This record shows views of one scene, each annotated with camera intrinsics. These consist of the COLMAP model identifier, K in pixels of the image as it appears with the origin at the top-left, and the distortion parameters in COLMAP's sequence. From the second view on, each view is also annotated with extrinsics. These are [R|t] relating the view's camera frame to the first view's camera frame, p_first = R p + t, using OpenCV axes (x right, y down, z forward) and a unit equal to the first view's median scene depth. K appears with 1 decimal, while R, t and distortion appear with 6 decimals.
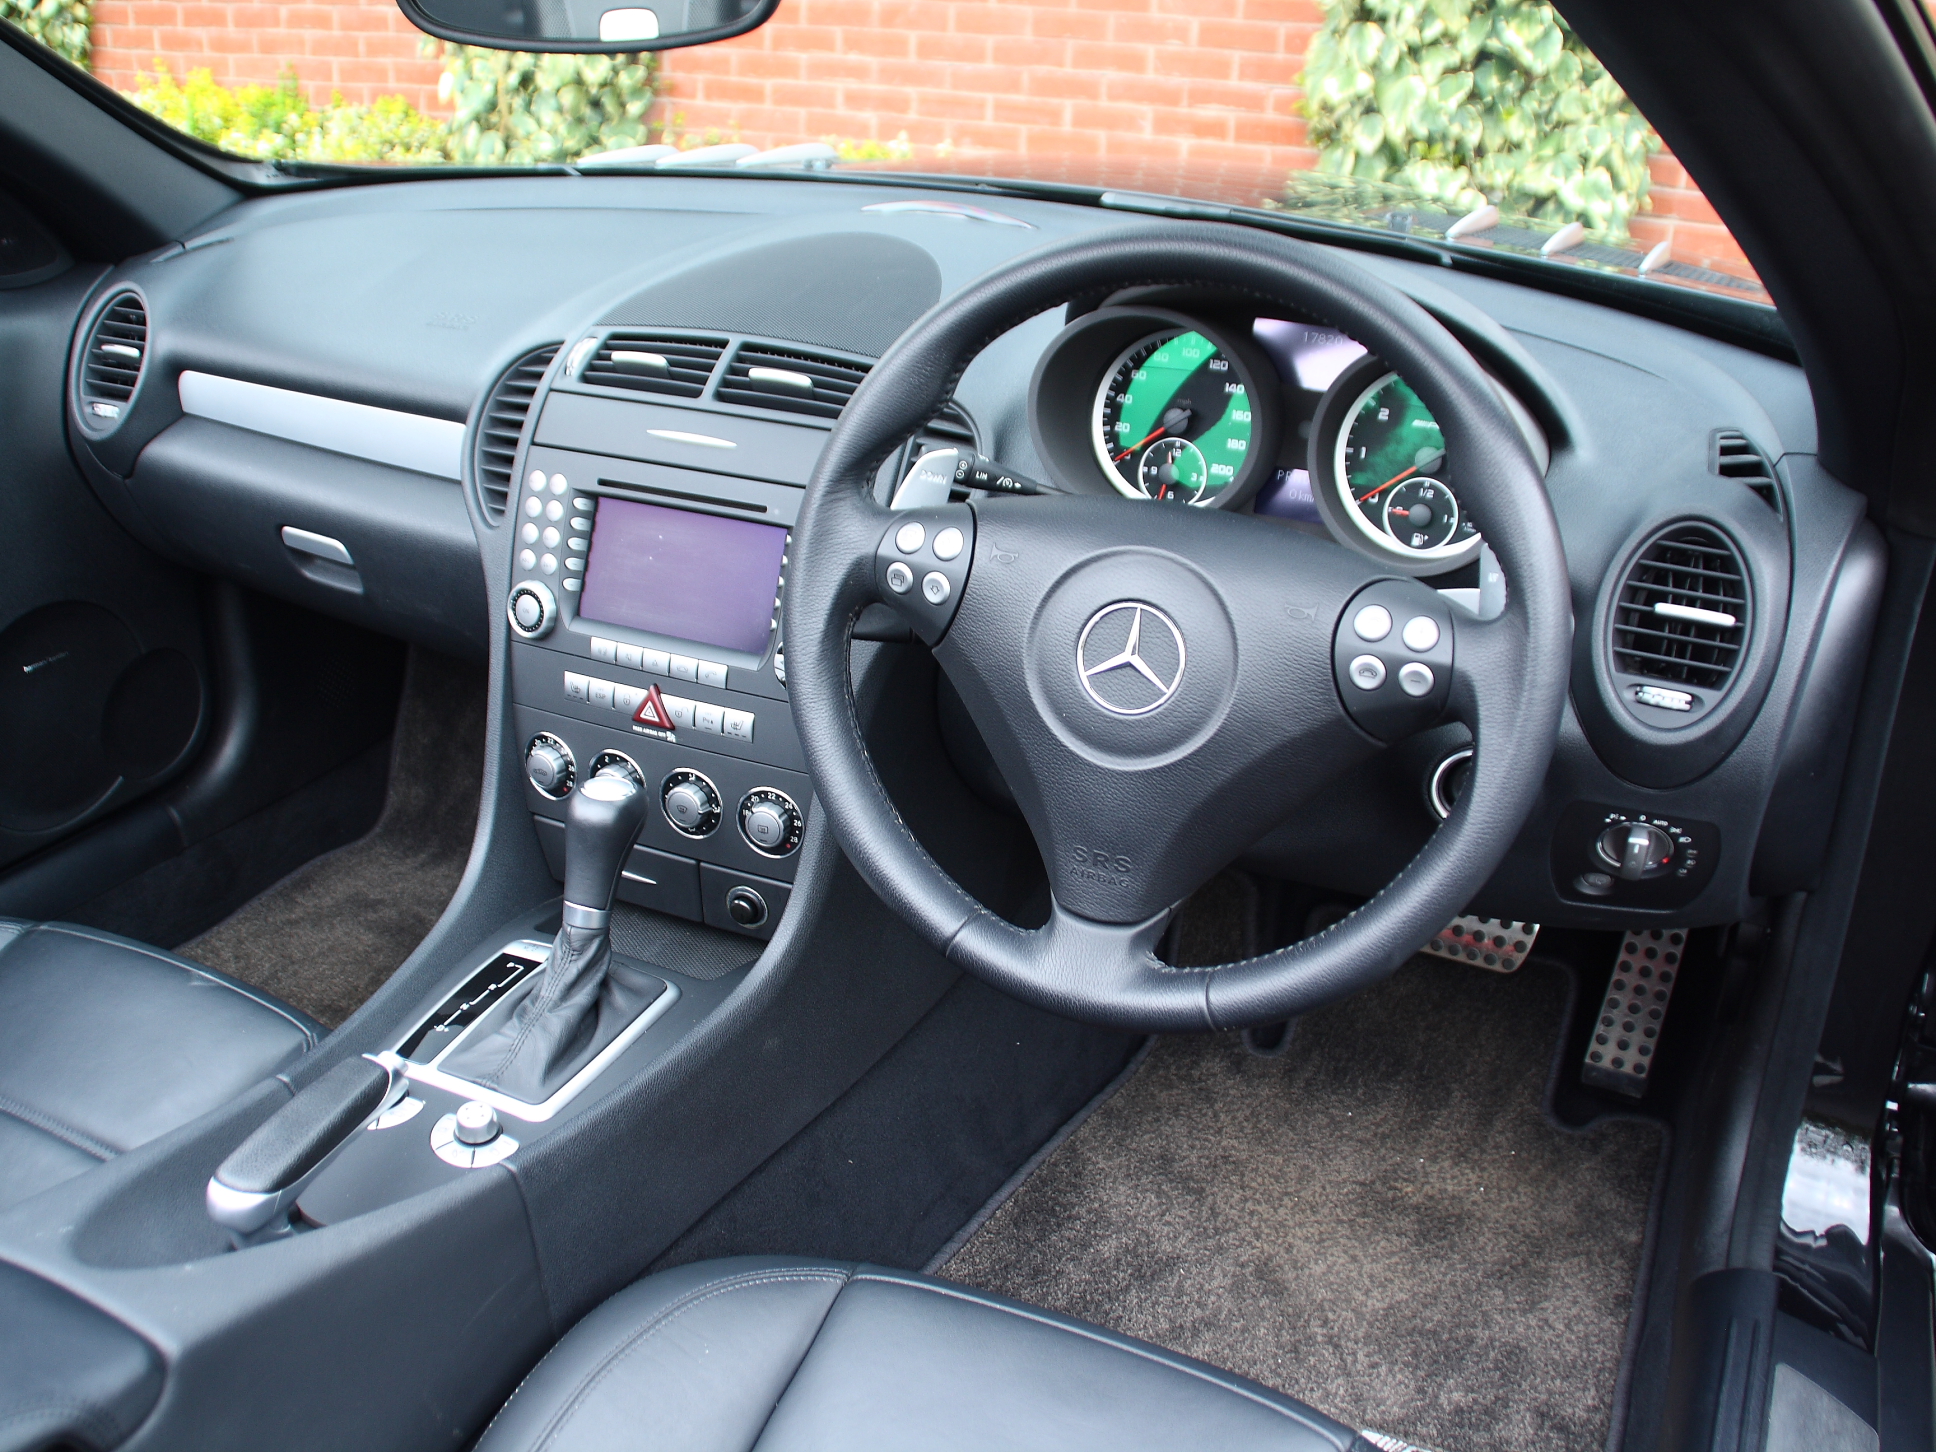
lens RADIAL K [[1842.3, 0, 957.6], [0, 1842.3, 708.3], [0, 0, 1]] dist [-0.122754, 0.000000]
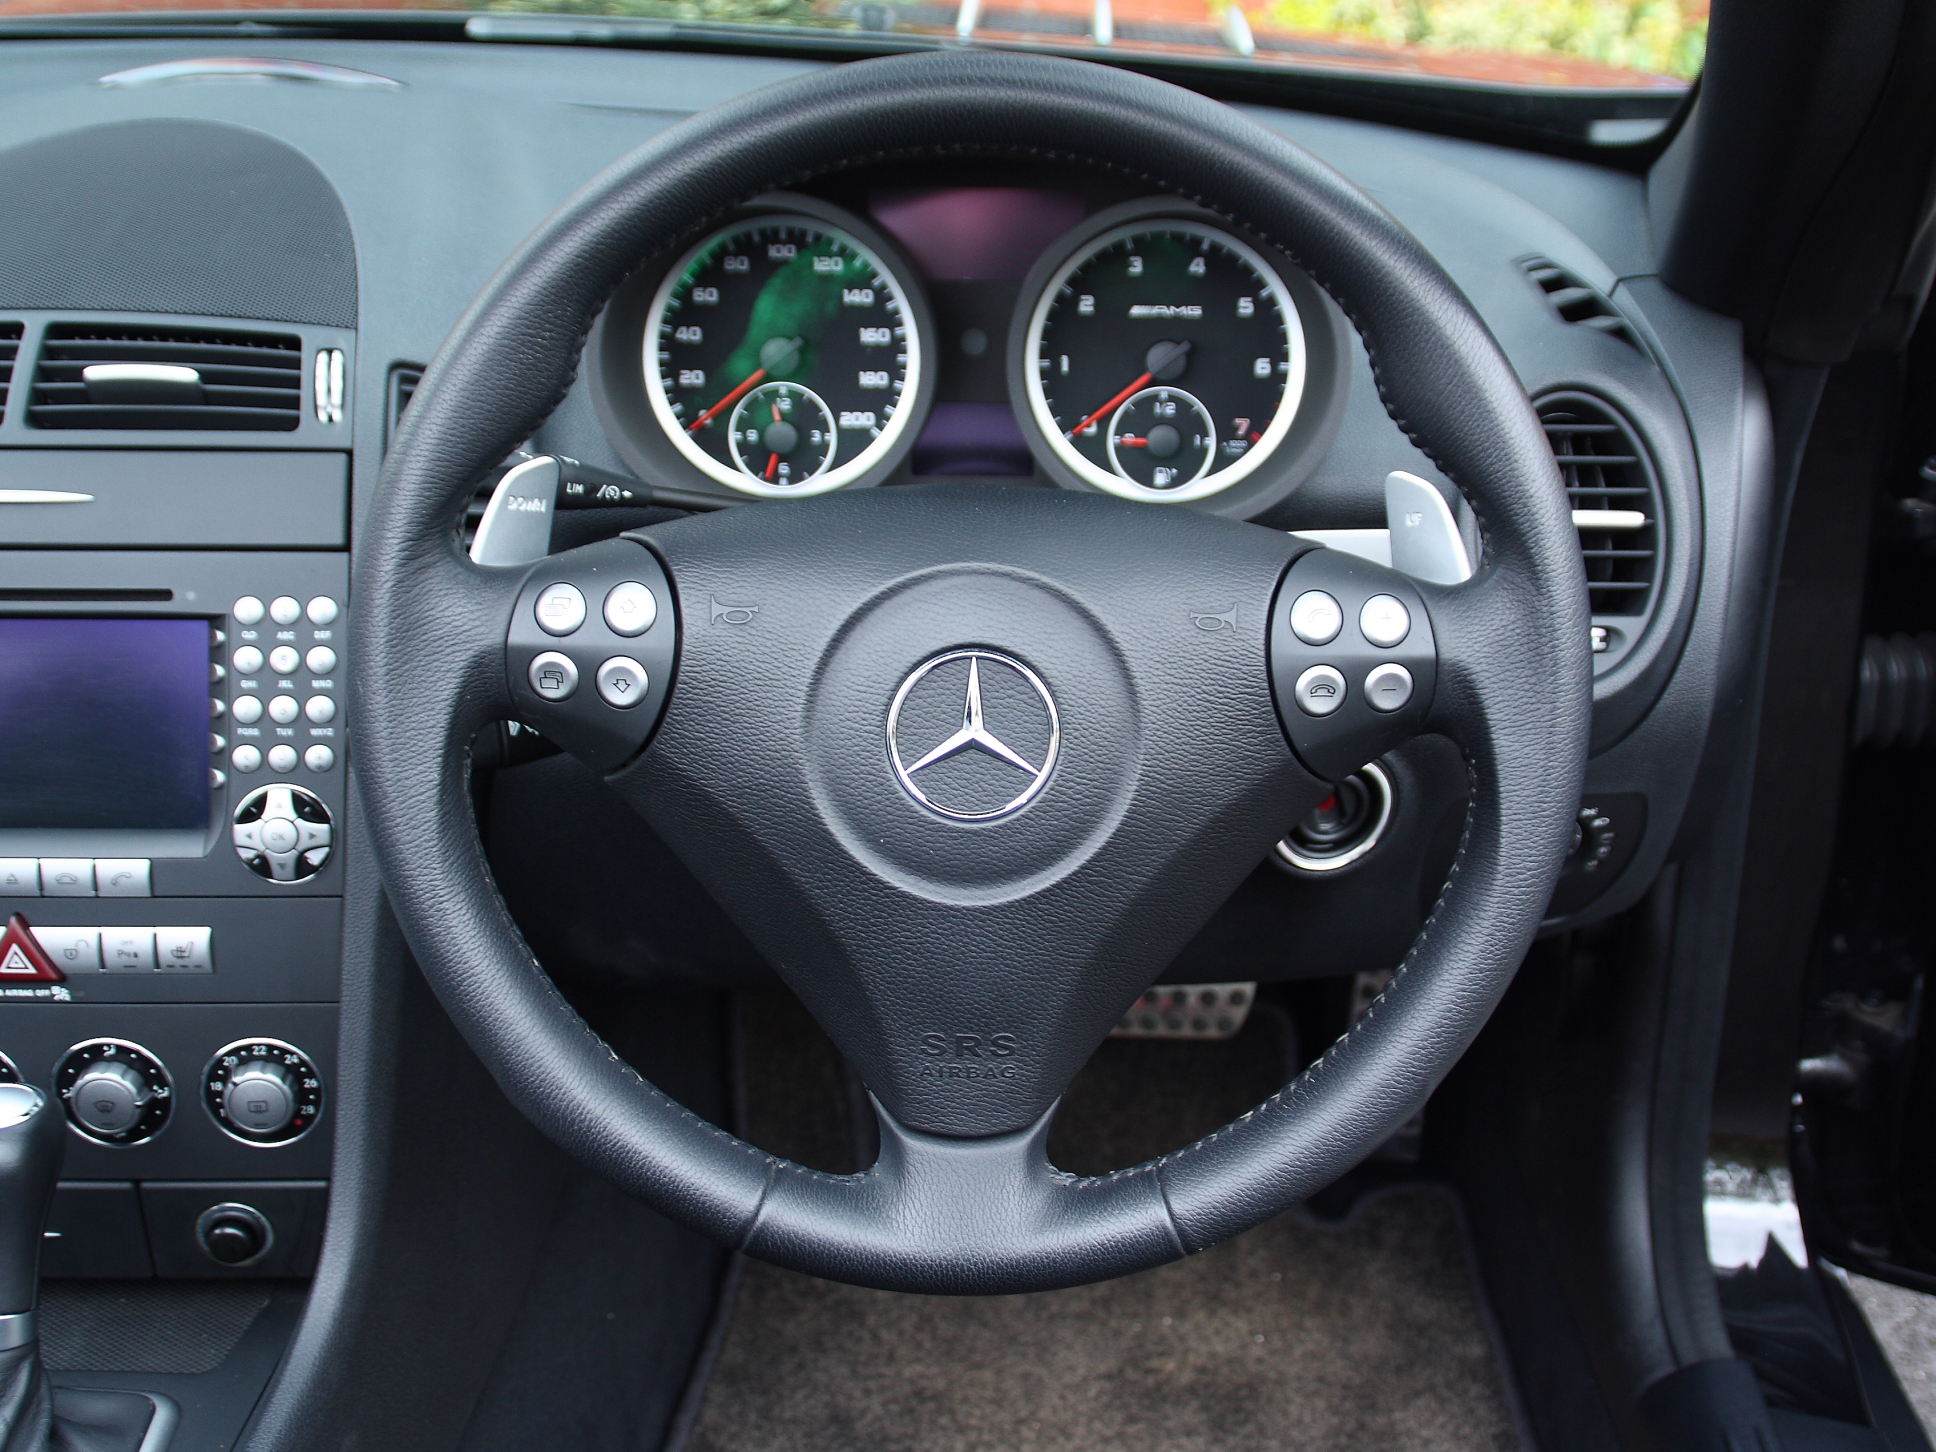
lens RADIAL K [[2523.3, 0, 967.7], [0, 2523.3, 729.8], [0, 0, 1]] dist [-0.021101, 0.000000]
pose [[0.908409, -0.191825, 0.371479, -0.176147], [0.187134, 0.981111, 0.049012, -0.053865], [-0.373864, 0.024994, 0.927147, 0.126659]]
